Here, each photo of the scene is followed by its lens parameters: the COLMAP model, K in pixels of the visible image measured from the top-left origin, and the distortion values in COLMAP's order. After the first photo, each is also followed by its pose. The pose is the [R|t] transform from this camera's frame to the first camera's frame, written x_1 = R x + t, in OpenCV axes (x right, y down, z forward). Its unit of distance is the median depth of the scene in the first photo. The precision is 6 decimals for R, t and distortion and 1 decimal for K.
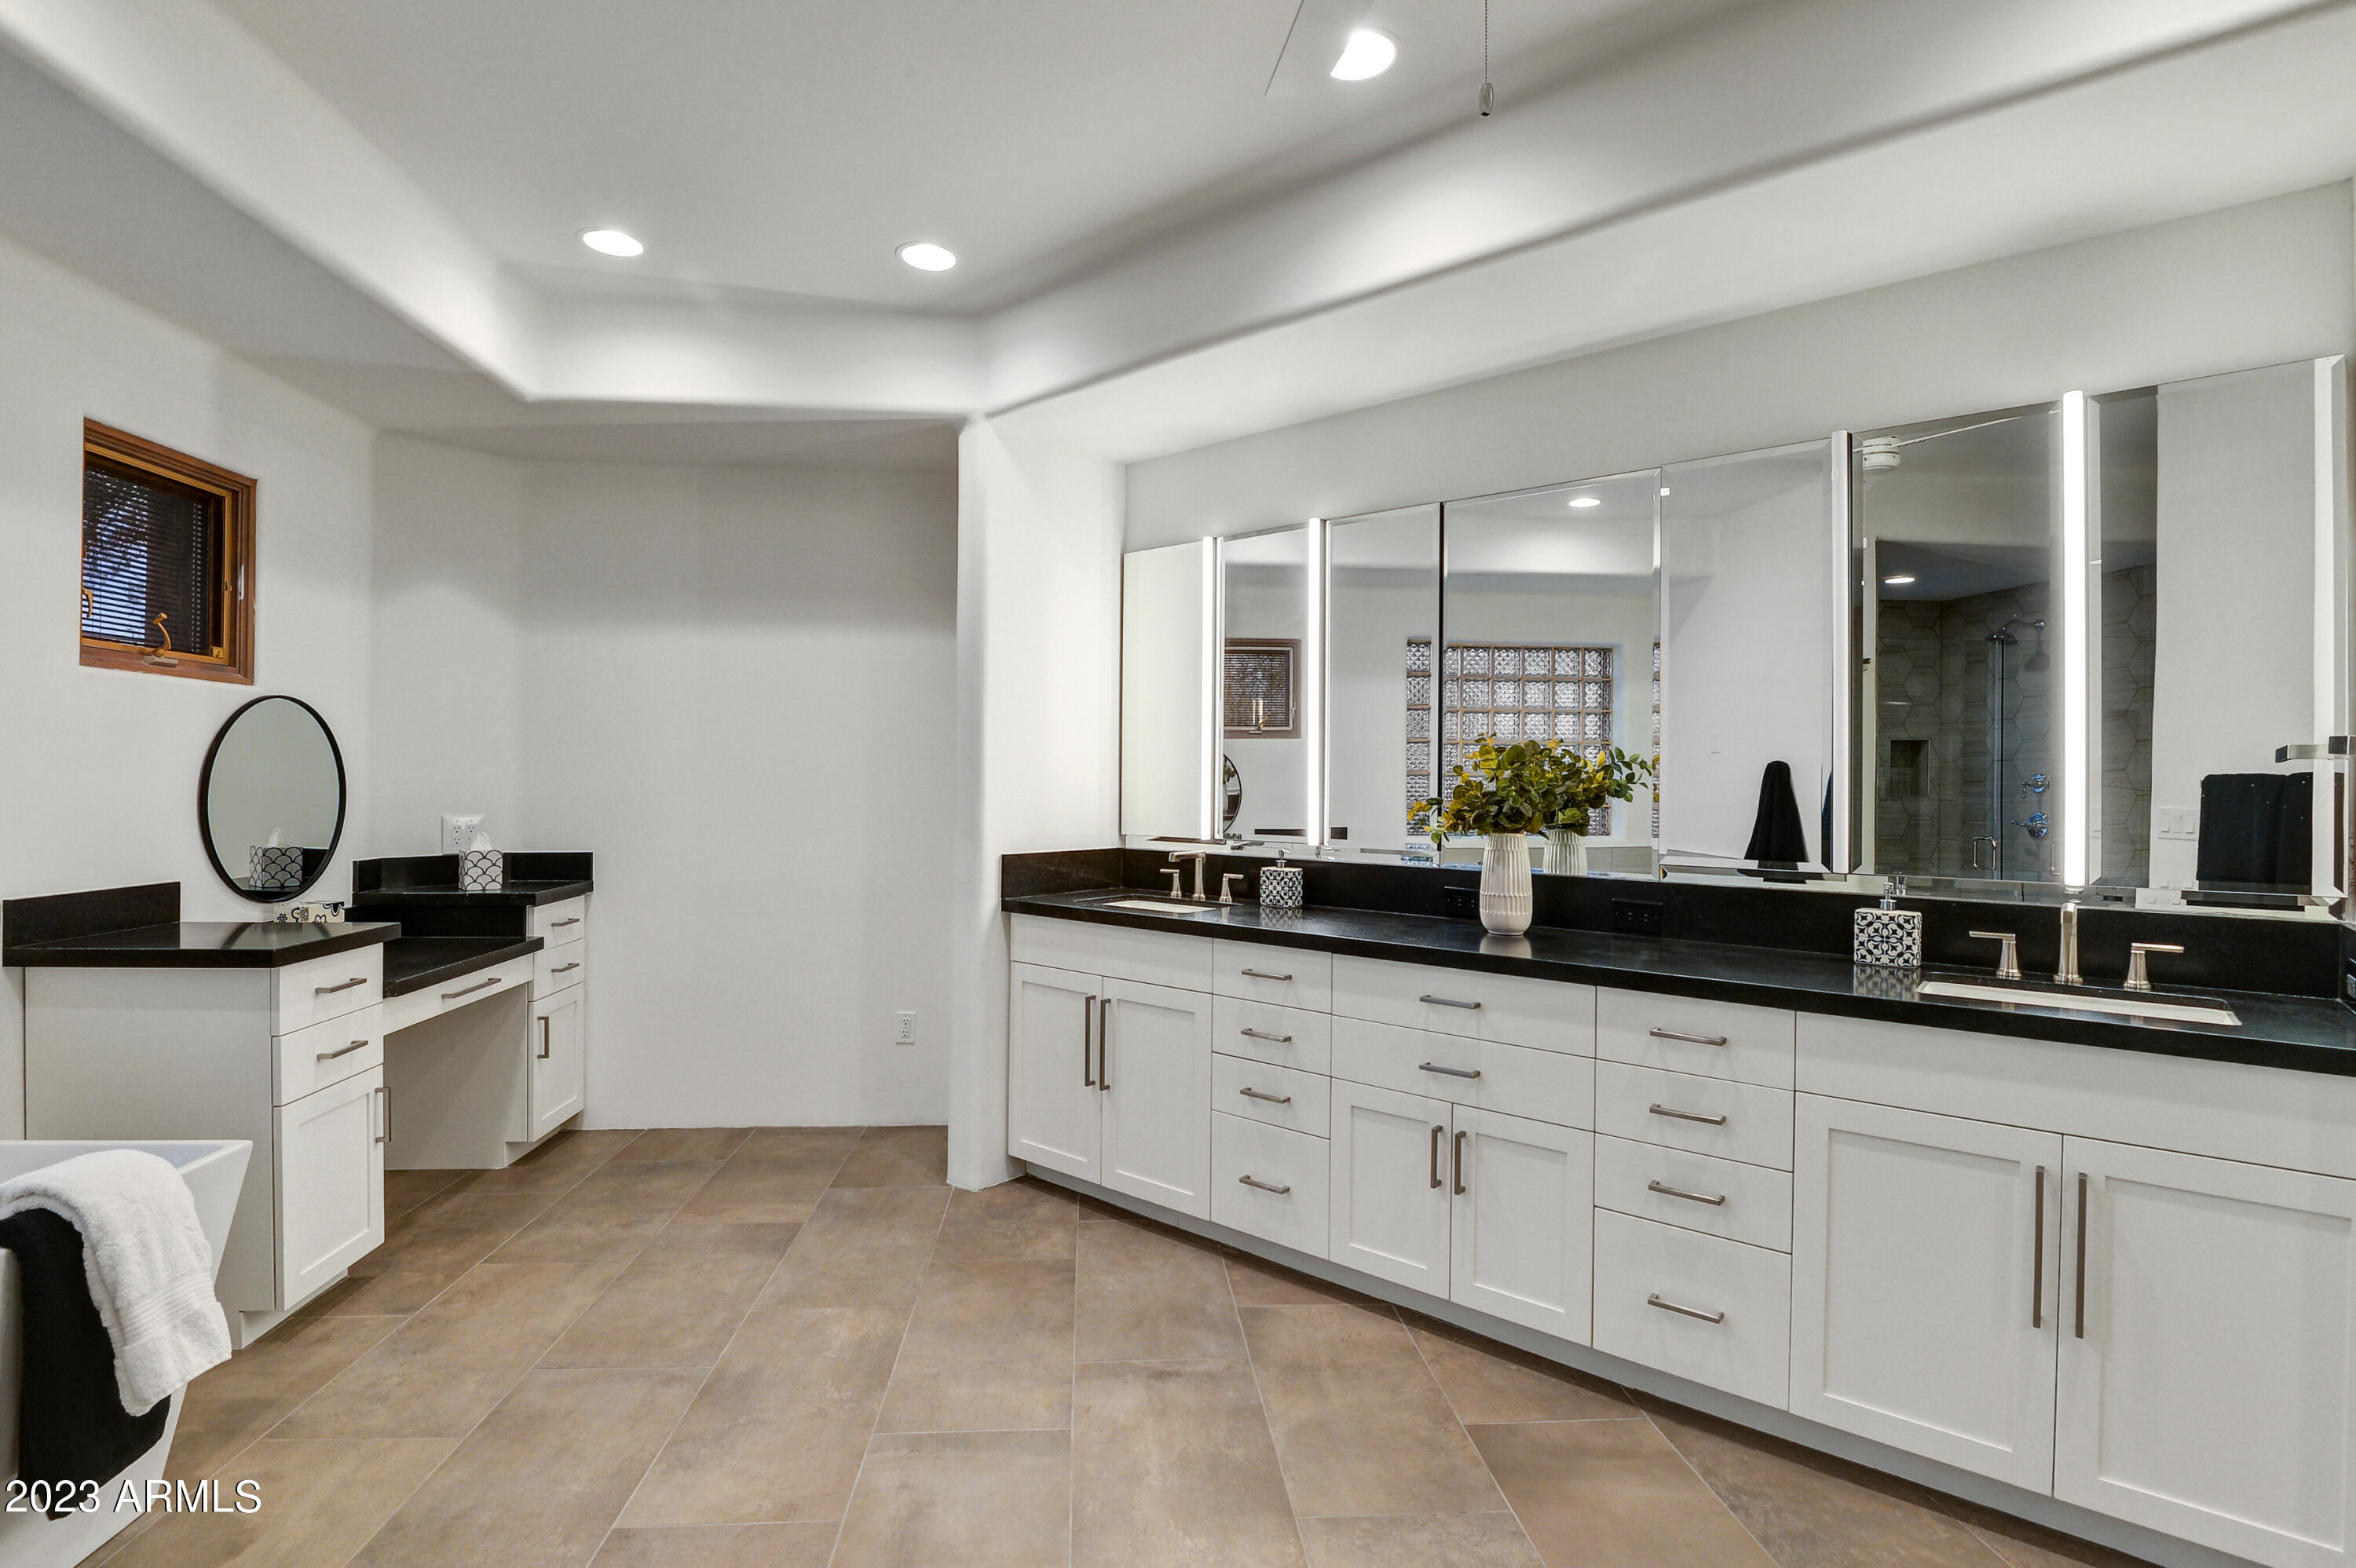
lens RADIAL K [[1131.1, 0, 1178.0], [0, 1131.1, 784.0], [0, 0, 1]] dist [-0.002856, -0.012754]
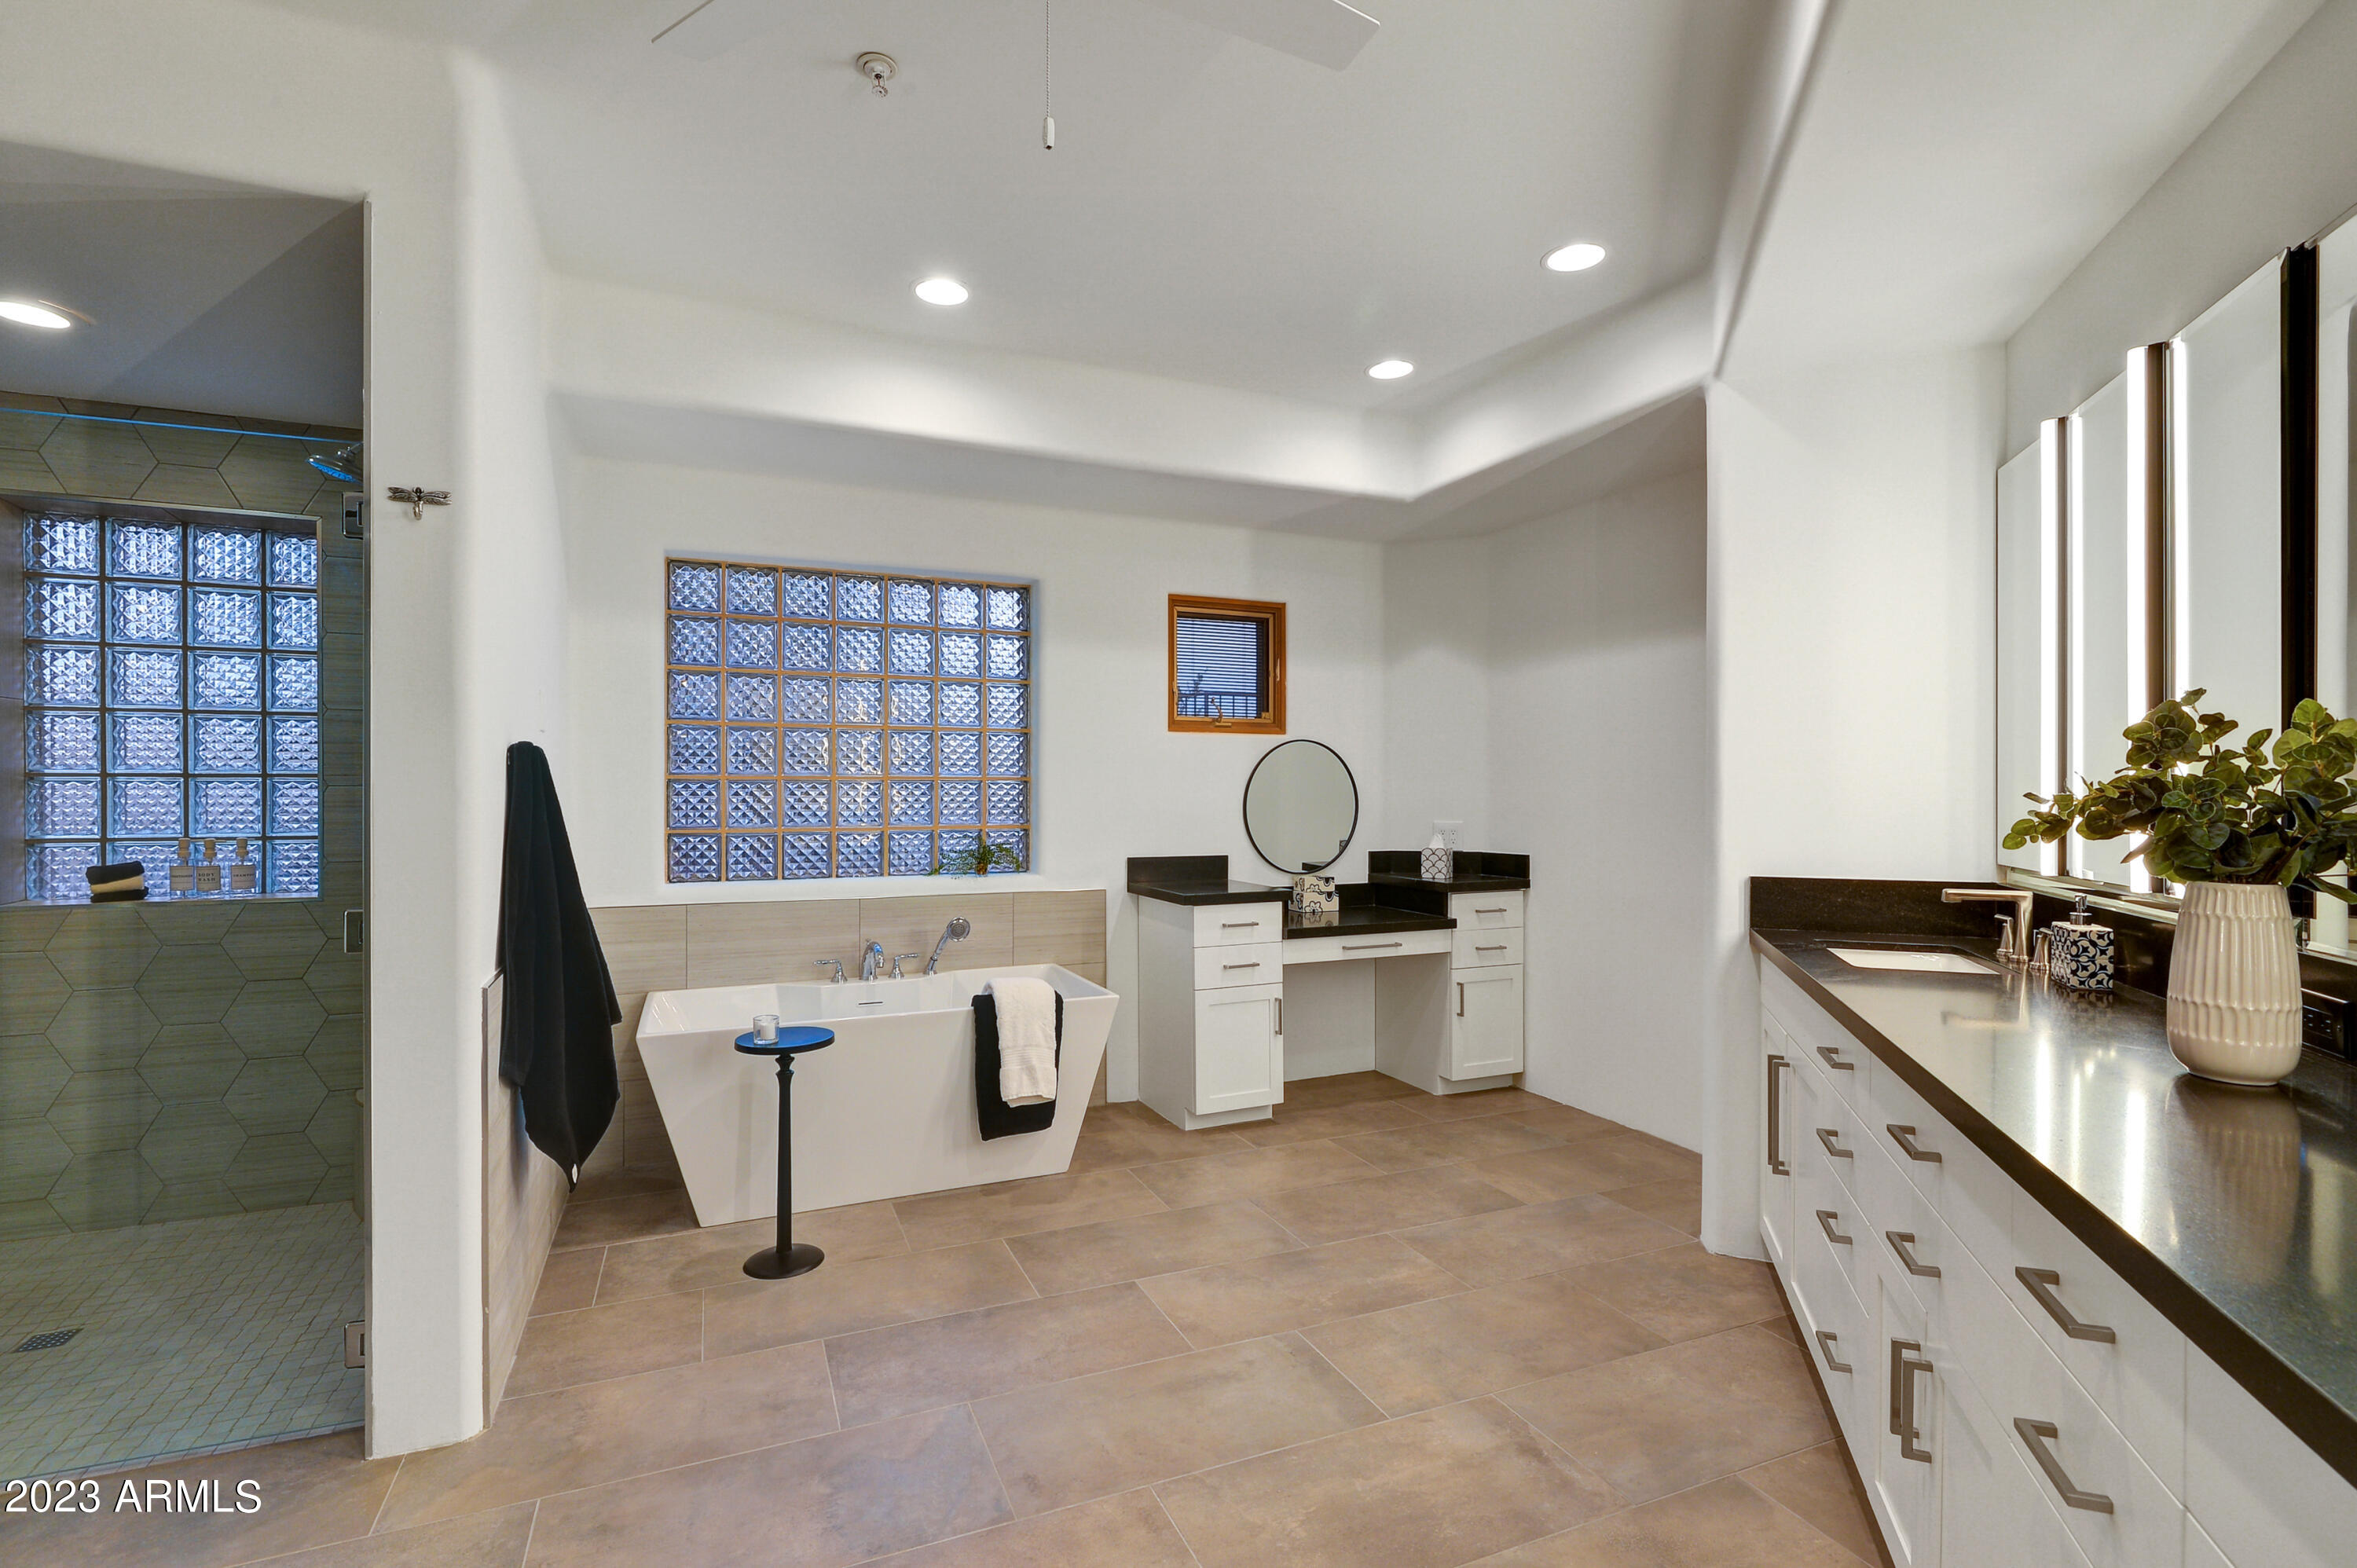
lens RADIAL K [[1131.6, 0, 1178.5], [0, 1131.6, 784.0], [0, 0, 1]] dist [-0.002856, -0.012754]
pose [[0.283690, -0.016062, -0.958781, 0.624300], [-0.001486, 0.999851, -0.017190, 0.008256], [0.958915, 0.006301, 0.283624, 0.384209]]
